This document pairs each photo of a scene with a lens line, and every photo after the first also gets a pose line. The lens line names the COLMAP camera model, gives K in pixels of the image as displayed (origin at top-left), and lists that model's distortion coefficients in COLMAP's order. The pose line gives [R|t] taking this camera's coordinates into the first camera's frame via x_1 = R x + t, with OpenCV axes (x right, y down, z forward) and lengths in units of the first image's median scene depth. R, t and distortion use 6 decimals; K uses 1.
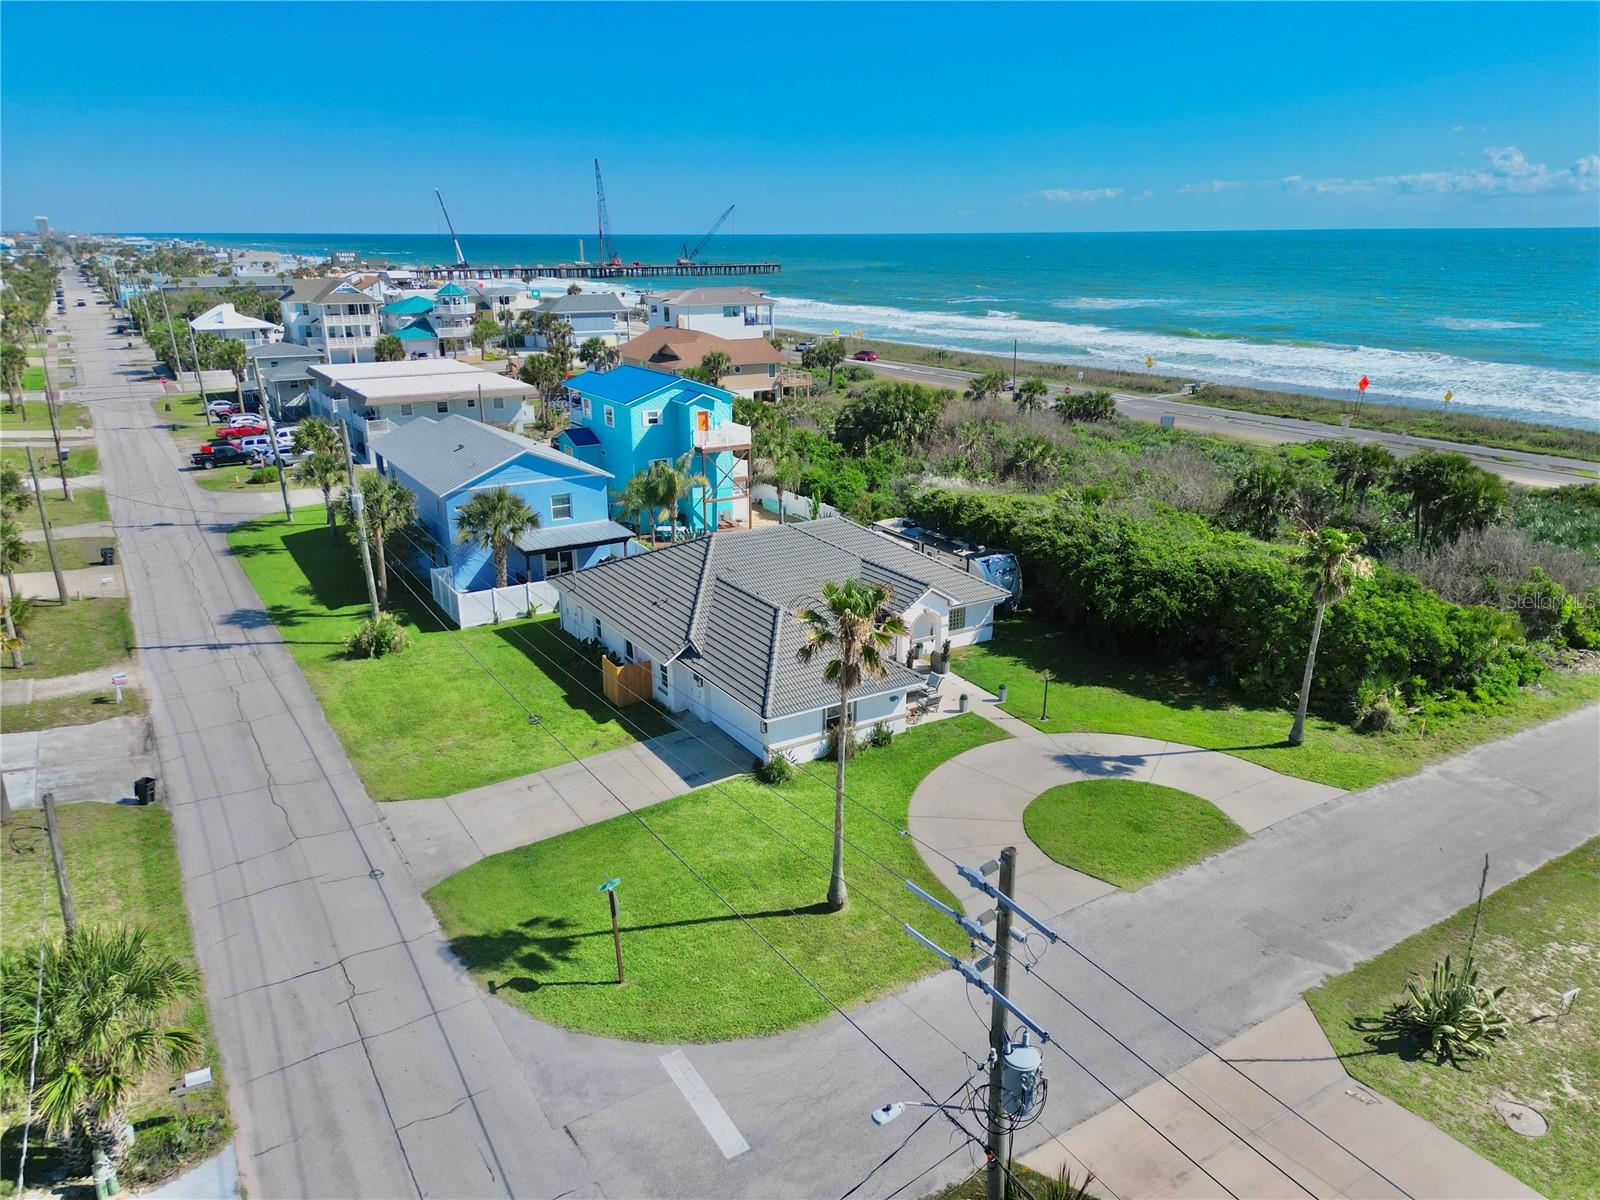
lens RADIAL K [[1105.4, 0, 800.0], [0, 1105.4, 600.0], [0, 0, 1]] dist [0.088882, -0.088138]
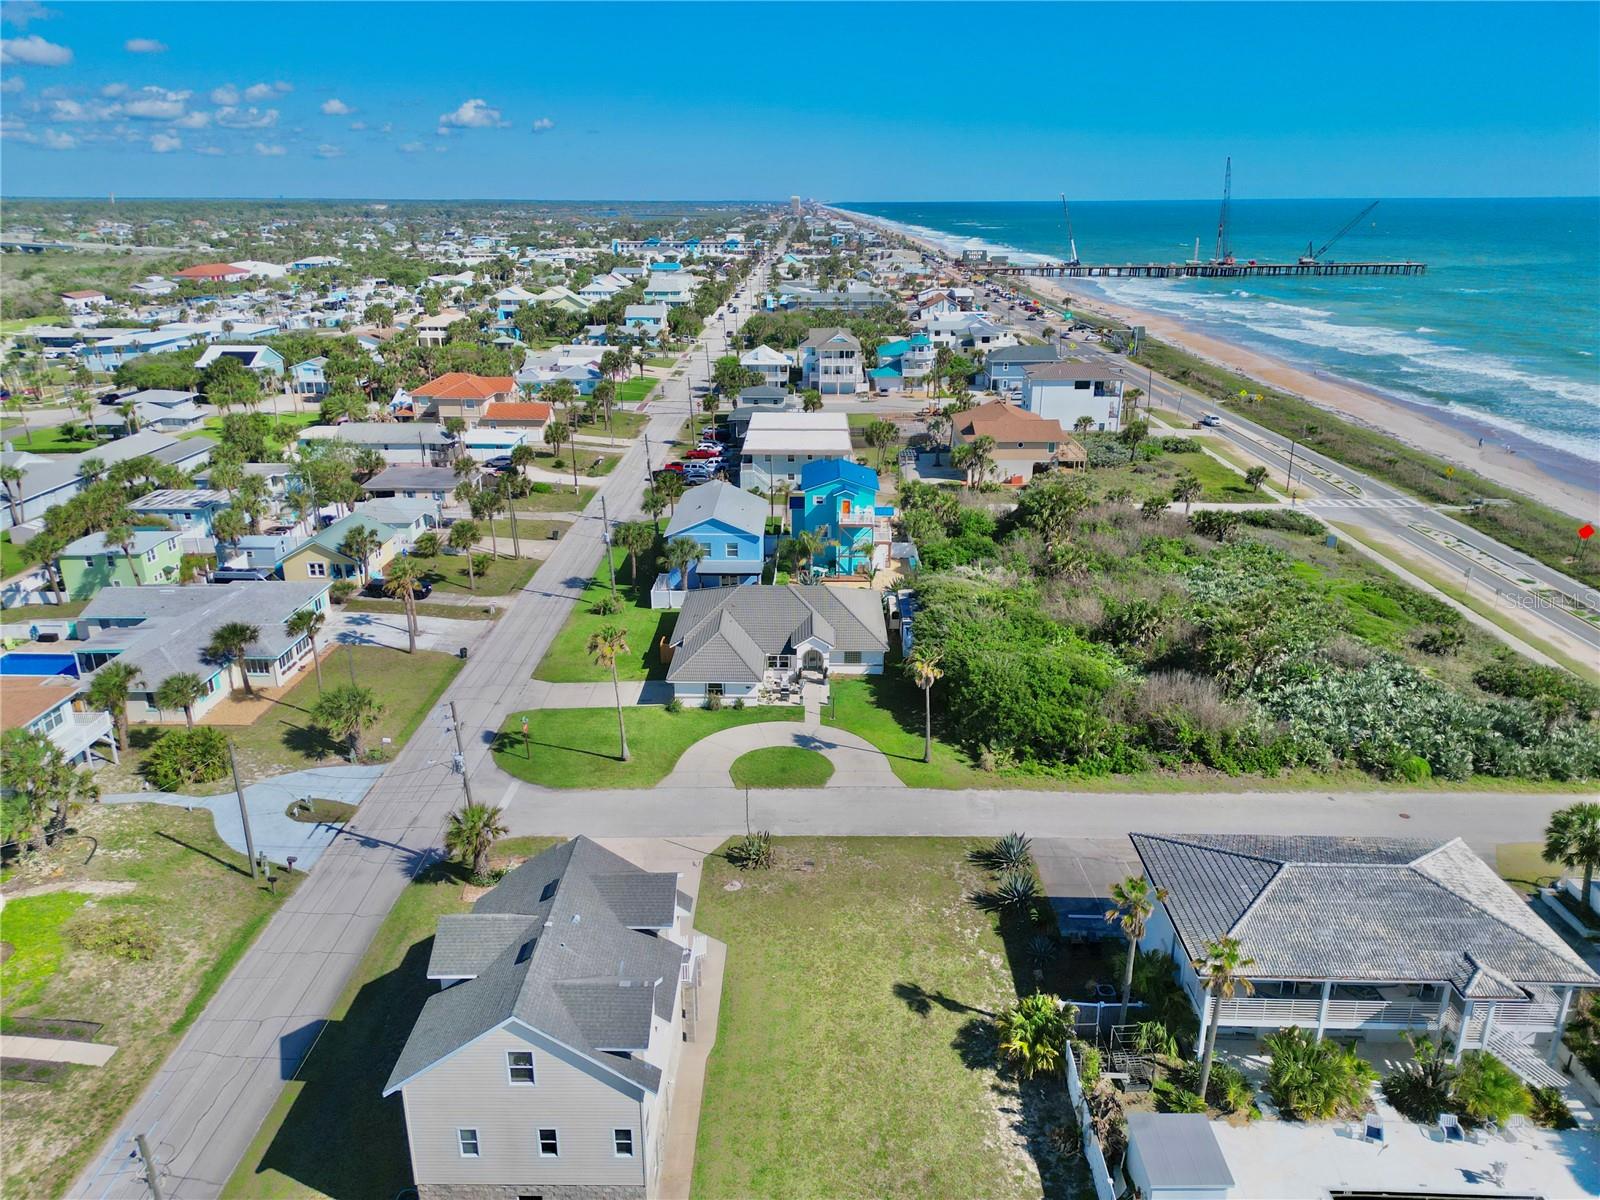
lens RADIAL K [[1105.4, 0, 800.0], [0, 1105.4, 600.0], [0, 0, 1]] dist [0.088882, -0.088138]
pose [[0.839789, 0.184602, -0.510566, 0.935854], [-0.170860, 0.982497, 0.074202, -0.184545], [0.515327, 0.024921, 0.856631, -0.518692]]
